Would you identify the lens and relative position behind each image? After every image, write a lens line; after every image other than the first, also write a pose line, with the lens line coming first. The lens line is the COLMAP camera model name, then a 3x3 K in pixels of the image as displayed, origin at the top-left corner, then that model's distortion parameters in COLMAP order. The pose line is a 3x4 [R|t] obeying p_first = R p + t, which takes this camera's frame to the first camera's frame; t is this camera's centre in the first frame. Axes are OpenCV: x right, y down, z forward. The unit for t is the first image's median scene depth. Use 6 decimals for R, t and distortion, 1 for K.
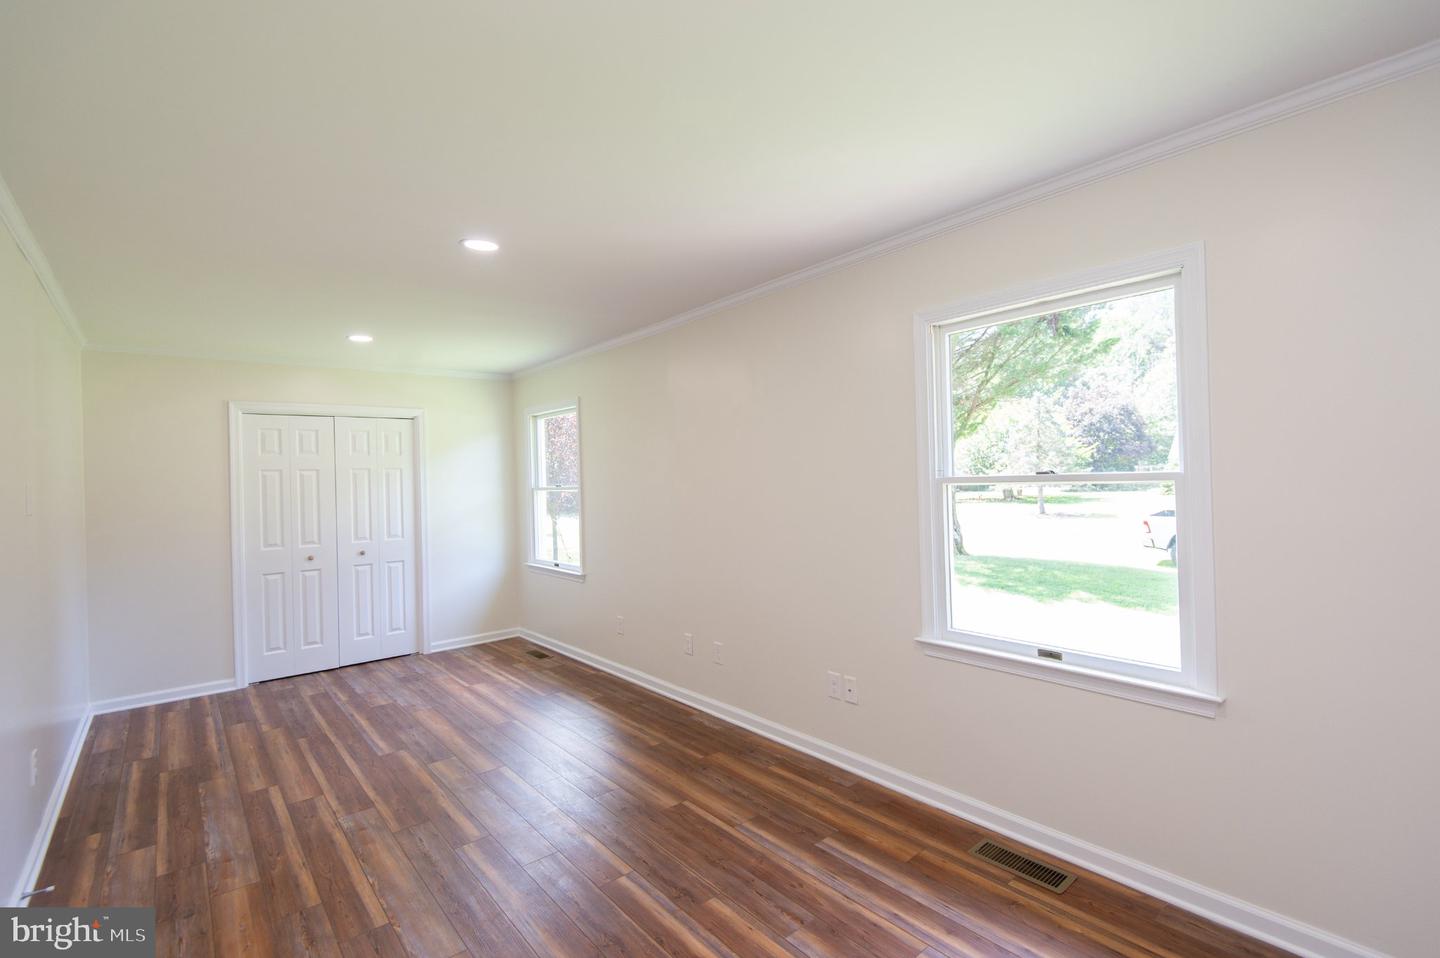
lens RADIAL K [[659.0, 0, 718.0], [0, 659.0, 479.9], [0, 0, 1]] dist [0.034818, -0.022495]
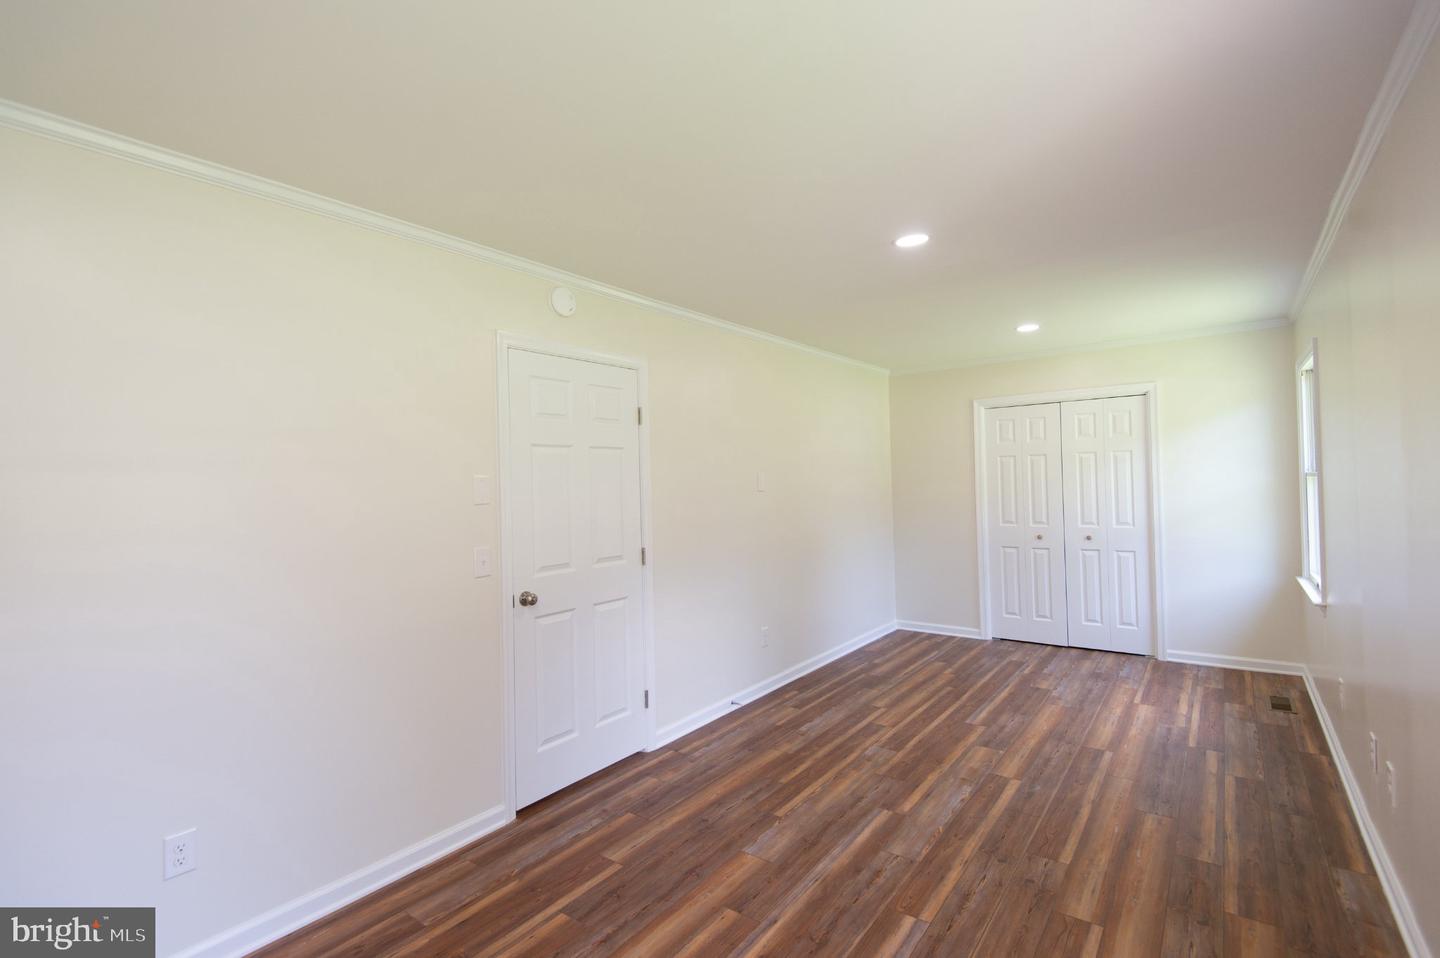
lens RADIAL K [[654.7, 0, 721.8], [0, 654.7, 476.7], [0, 0, 1]] dist [0.036840, -0.022579]
pose [[0.239100, 0.014313, -0.970890, 0.435654], [0.018228, 0.999649, 0.019226, -0.014794], [0.970824, -0.022294, 0.238755, 0.363473]]
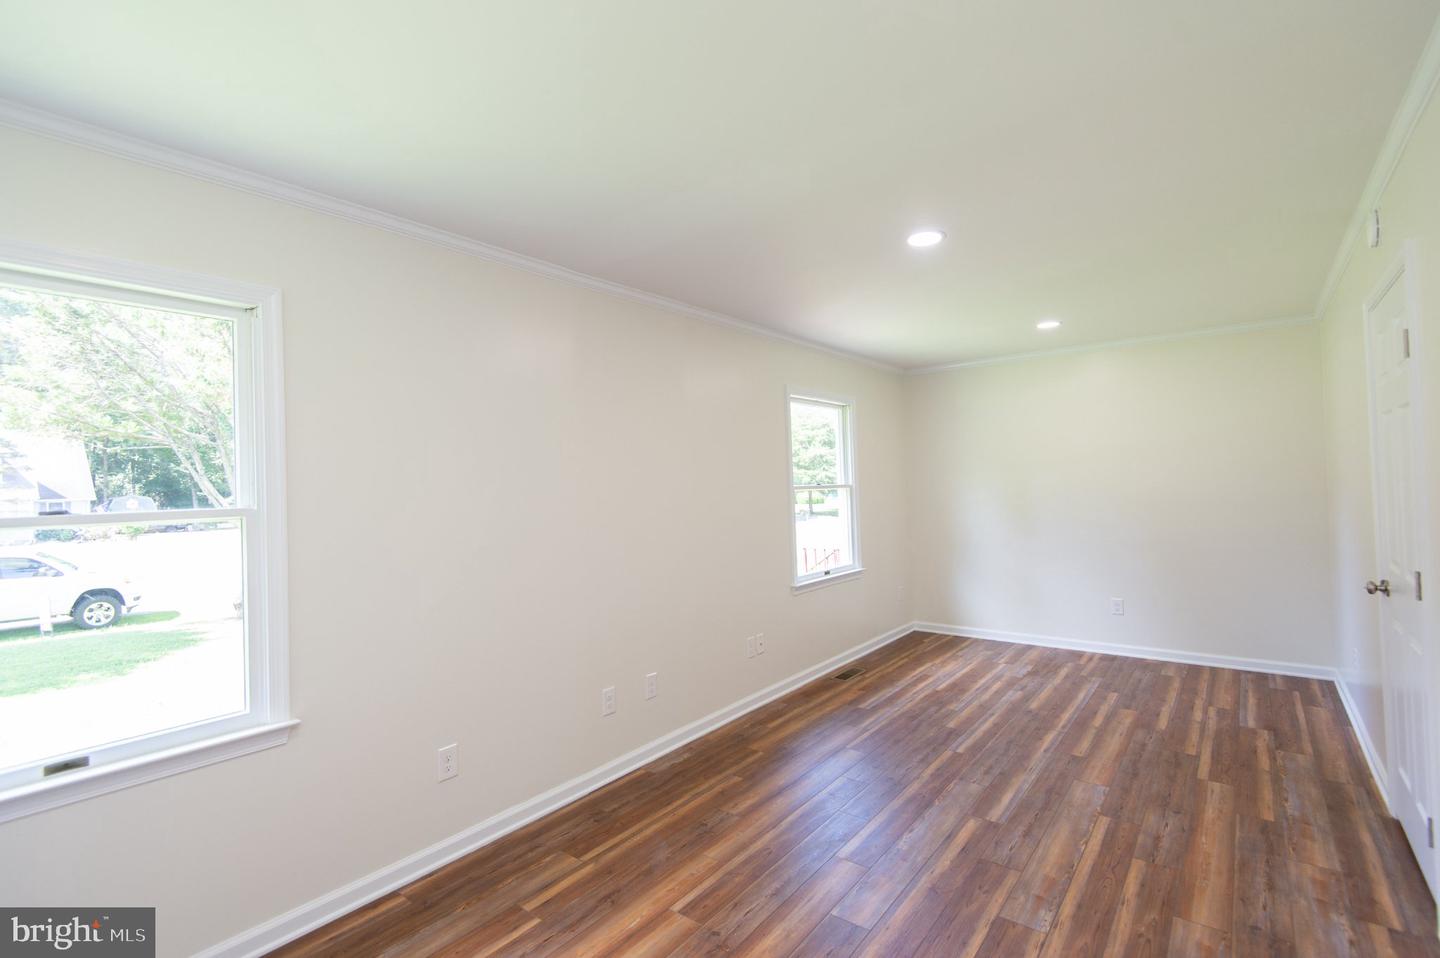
lens RADIAL K [[672.4, 0, 719.9], [0, 672.4, 473.9], [0, 0, 1]] dist [0.039661, -0.024339]
pose [[-0.220186, 0.054721, 0.973922, -0.995416], [0.038801, 0.998126, -0.047309, 0.028914], [-0.974686, 0.027372, -0.221897, 1.203280]]
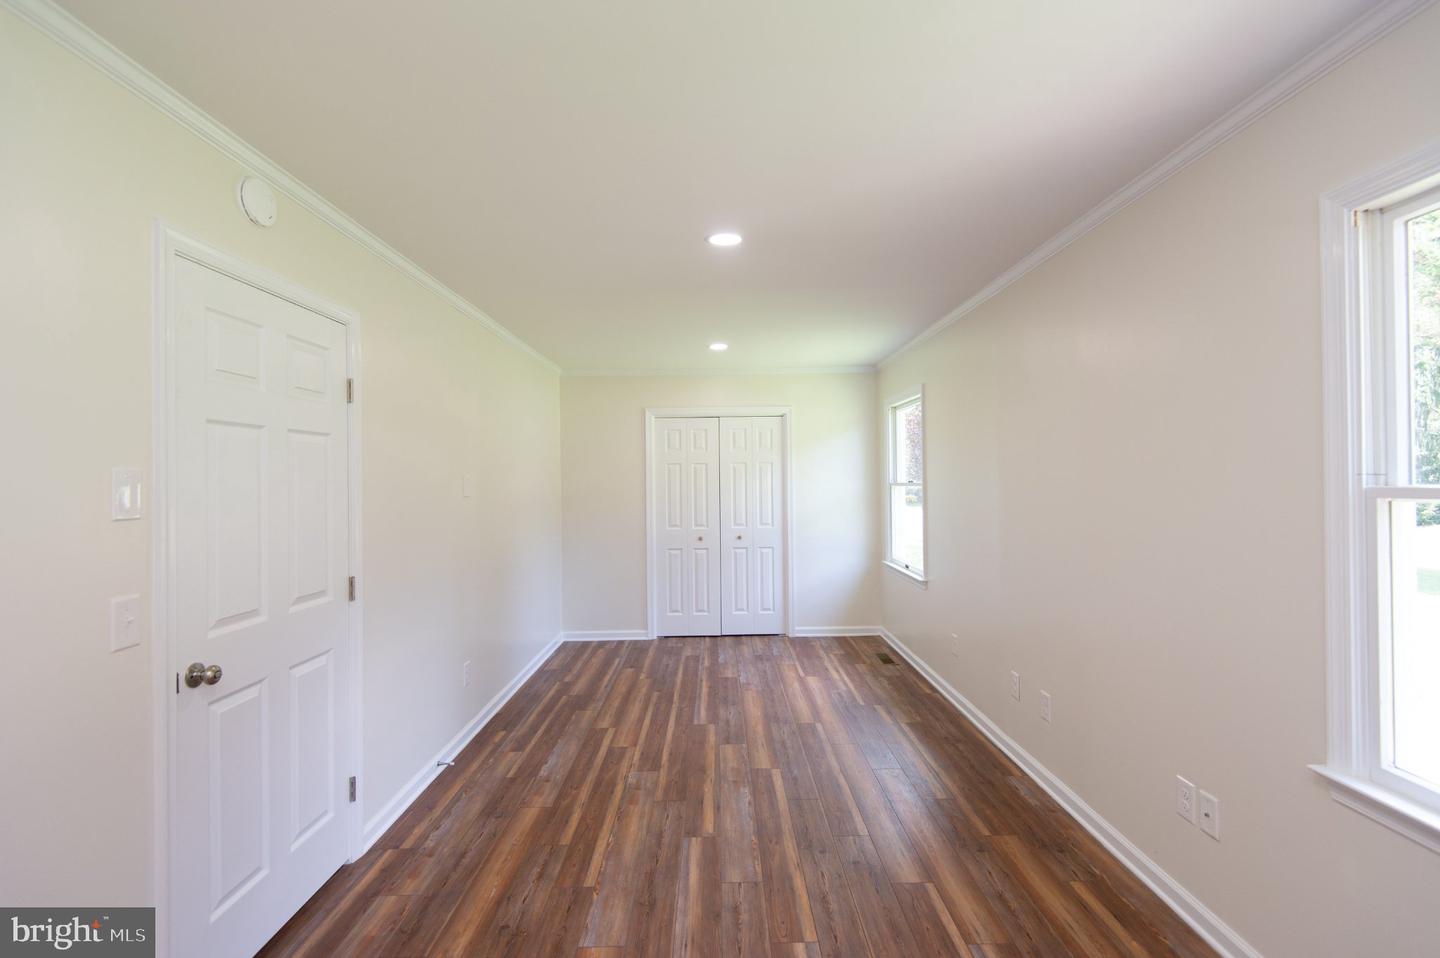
lens RADIAL K [[654.7, 0, 721.8], [0, 654.7, 476.7], [0, 0, 1]] dist [0.036840, -0.022579]
pose [[0.780415, 0.017888, -0.625006, 0.199928], [-0.011875, 0.999834, 0.013789, -0.011567], [0.625149, -0.003340, 0.780498, 0.178448]]
